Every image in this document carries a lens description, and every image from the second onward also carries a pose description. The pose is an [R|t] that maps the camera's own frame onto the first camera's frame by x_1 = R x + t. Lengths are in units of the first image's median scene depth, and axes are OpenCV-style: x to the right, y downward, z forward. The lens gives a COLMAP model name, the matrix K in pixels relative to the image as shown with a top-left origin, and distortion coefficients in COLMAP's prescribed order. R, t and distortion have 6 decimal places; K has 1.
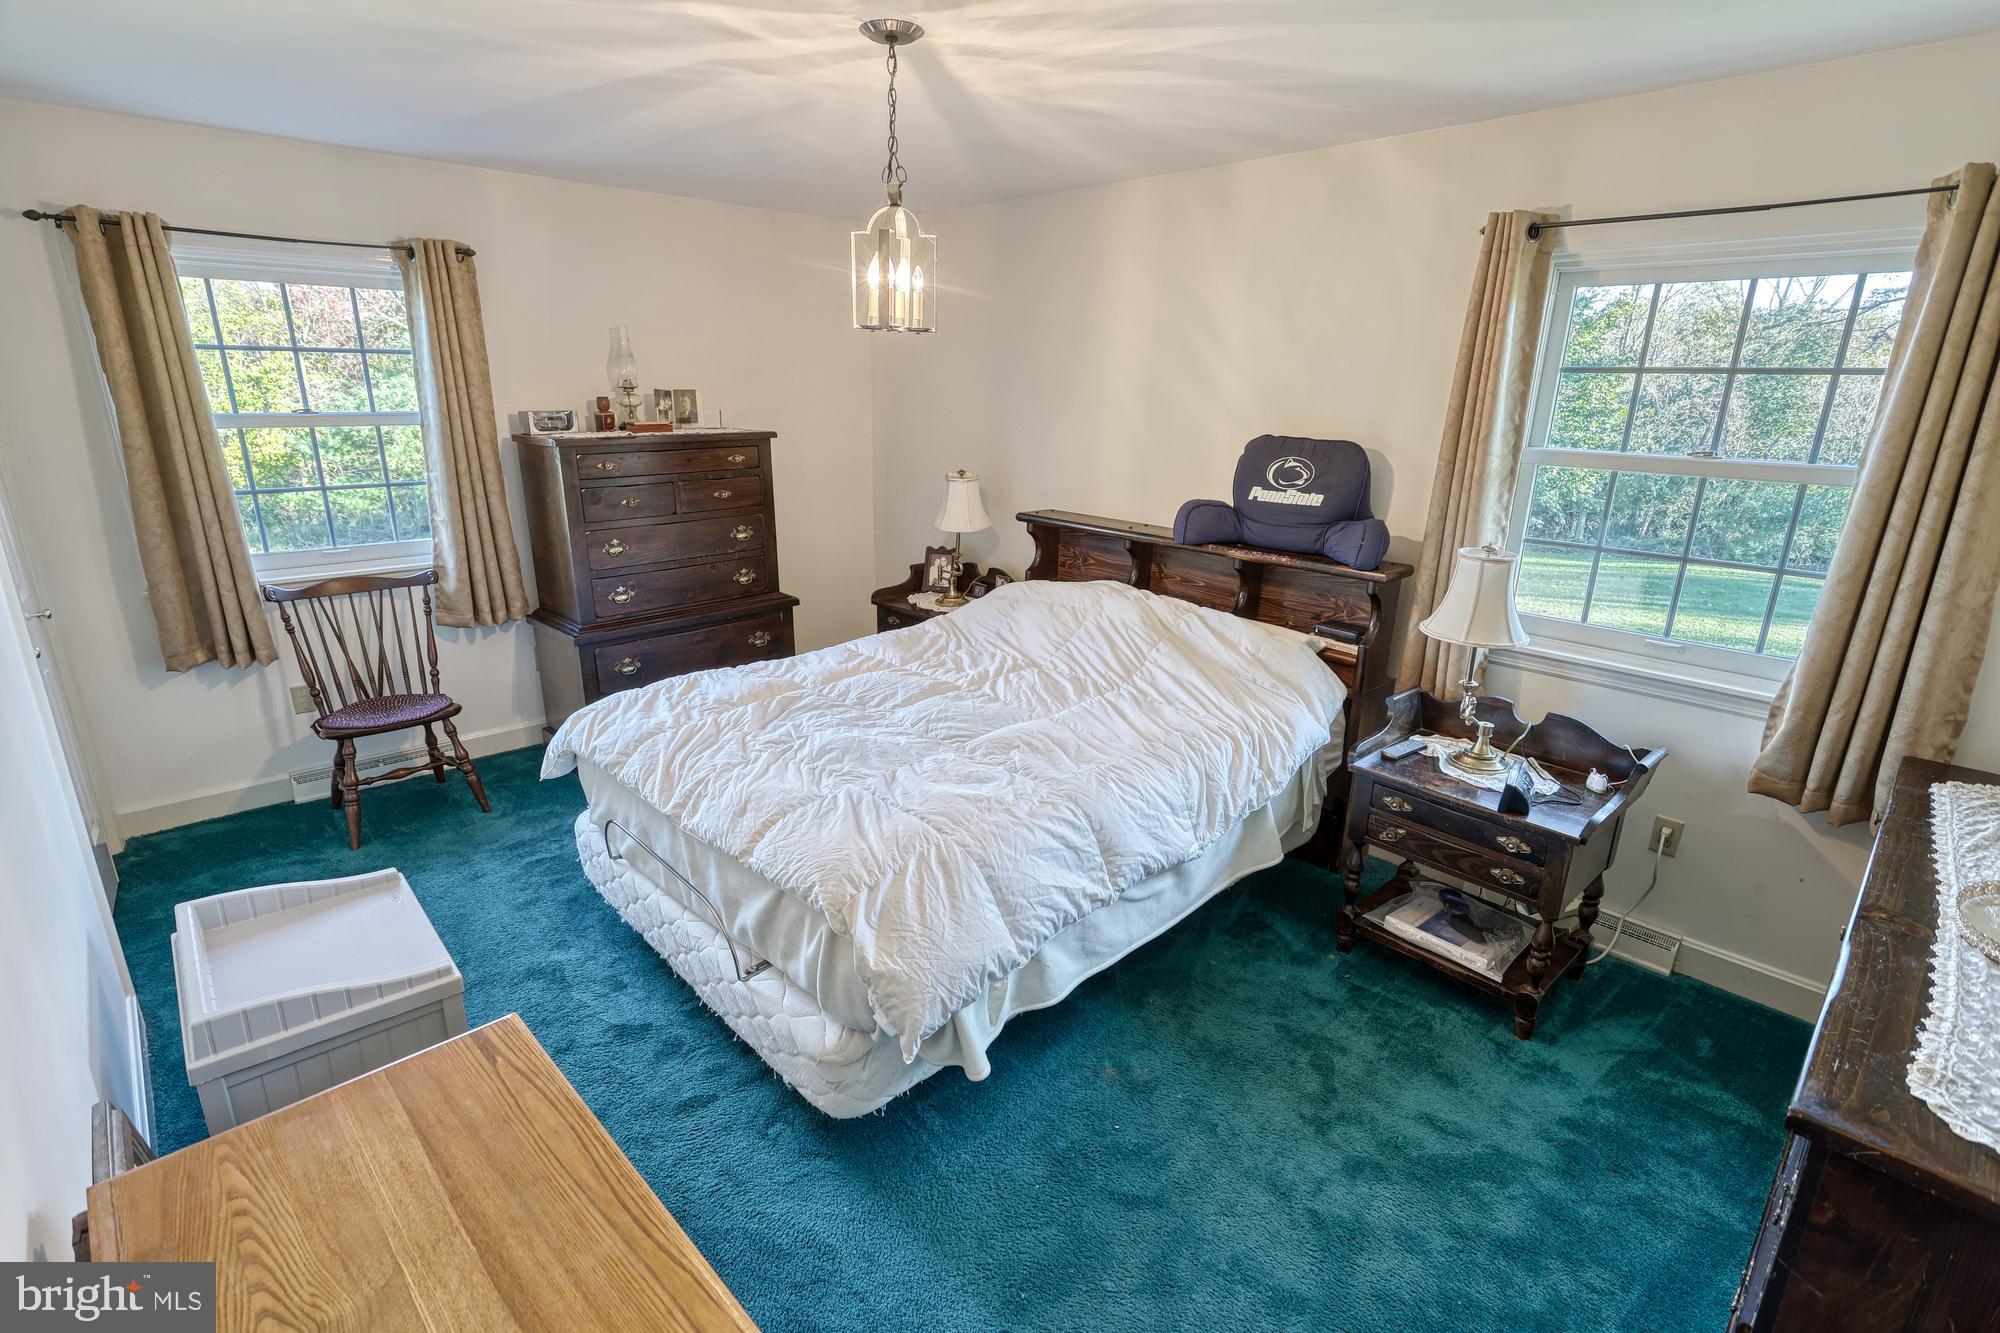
lens RADIAL K [[961.2, 0, 974.8], [0, 961.2, 676.2], [0, 0, 1]] dist [-0.003108, 0.001710]
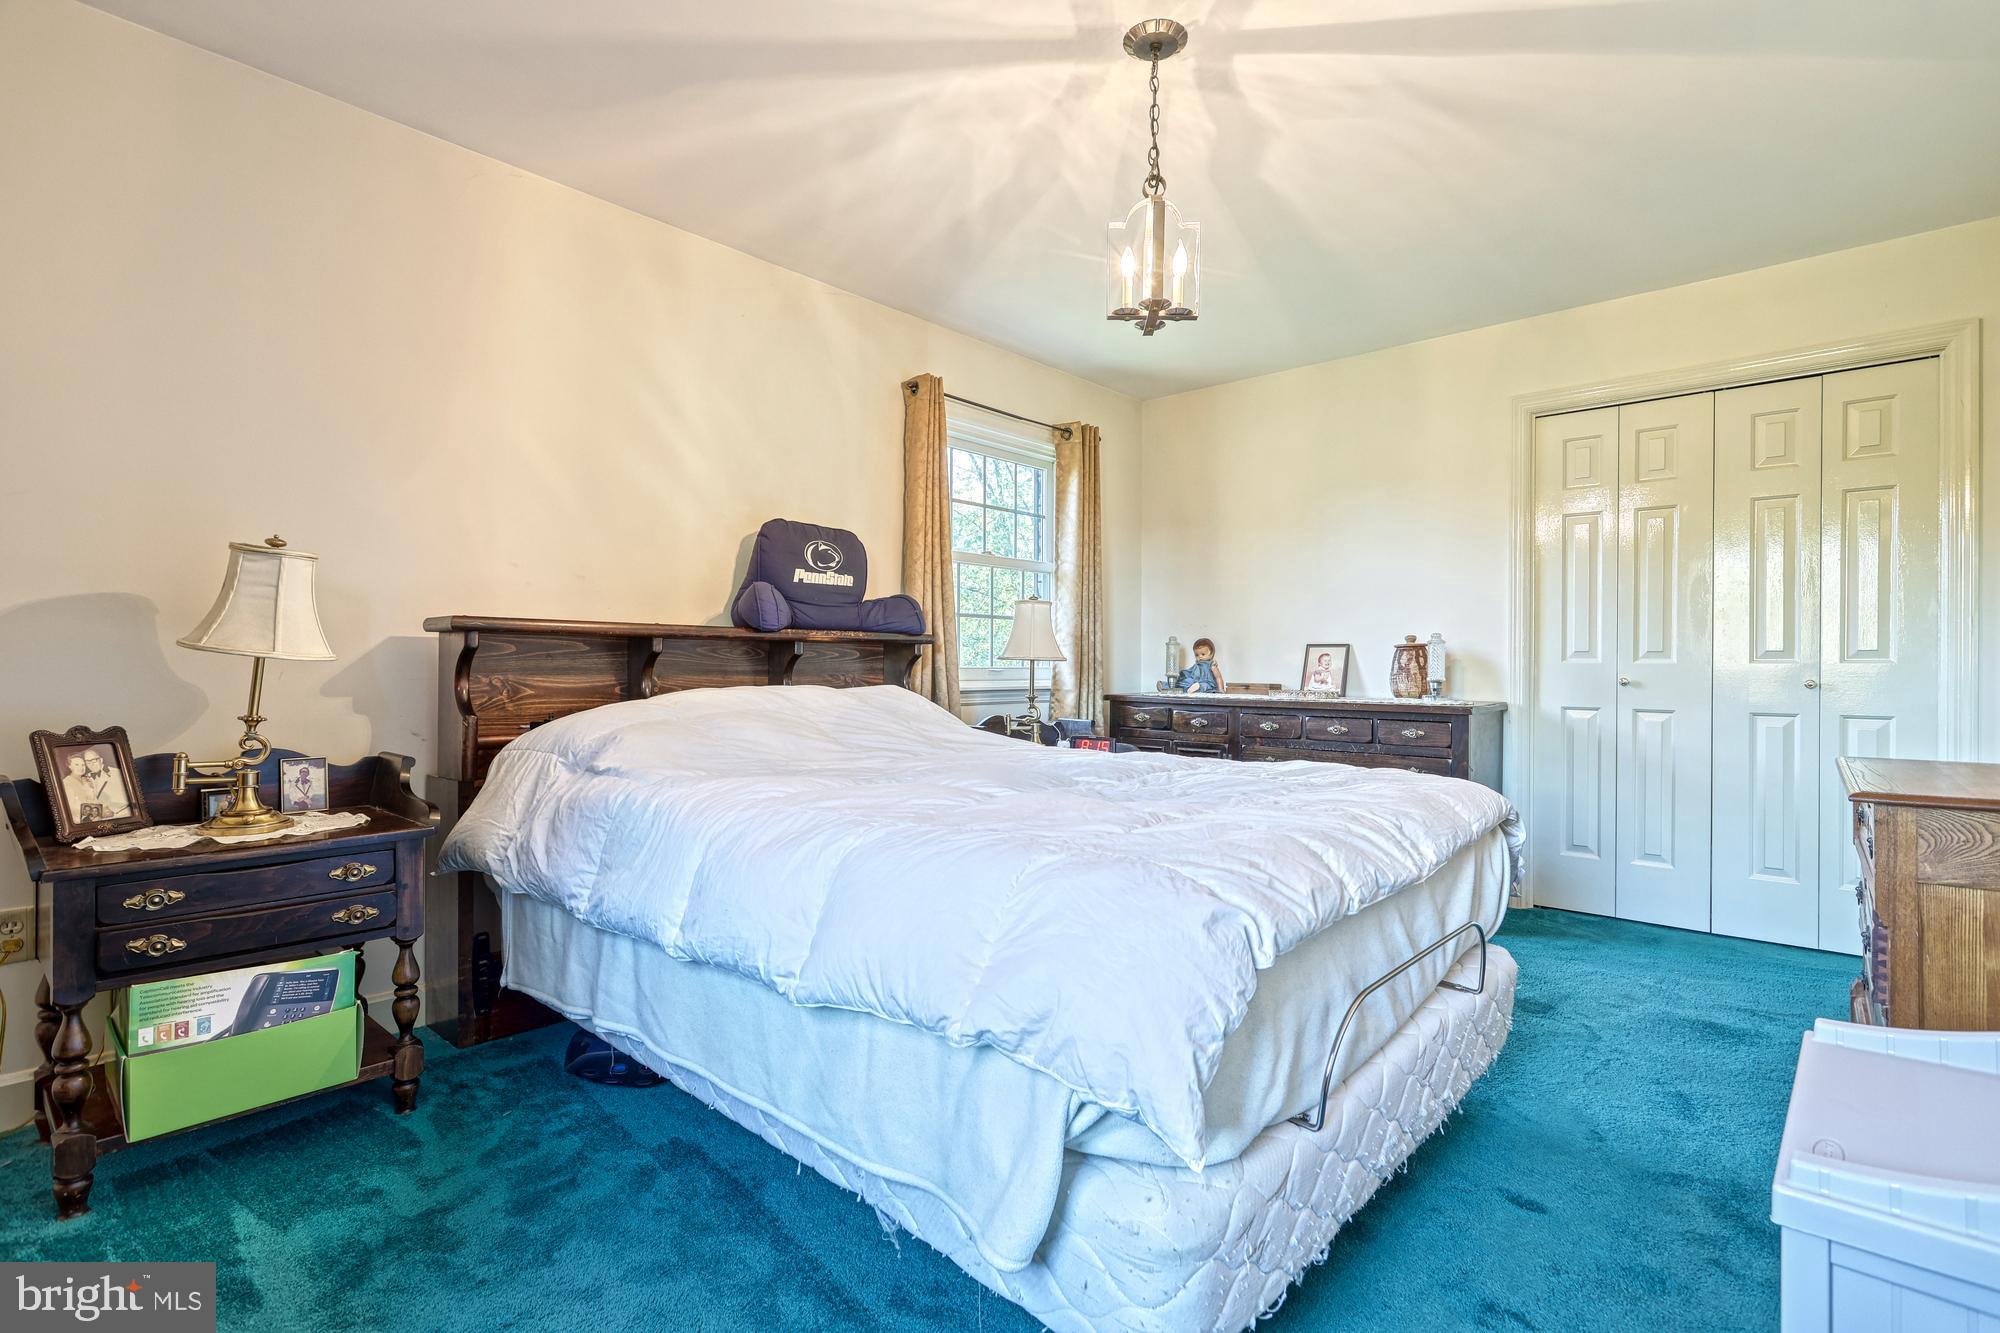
lens RADIAL K [[961.2, 0, 974.8], [0, 961.2, 676.2], [0, 0, 1]] dist [-0.003108, 0.001710]
pose [[-0.114568, -0.015760, 0.993290, -0.725754], [0.304203, 0.951285, 0.050181, -0.089507], [-0.945693, 0.307911, -0.104193, 0.991602]]
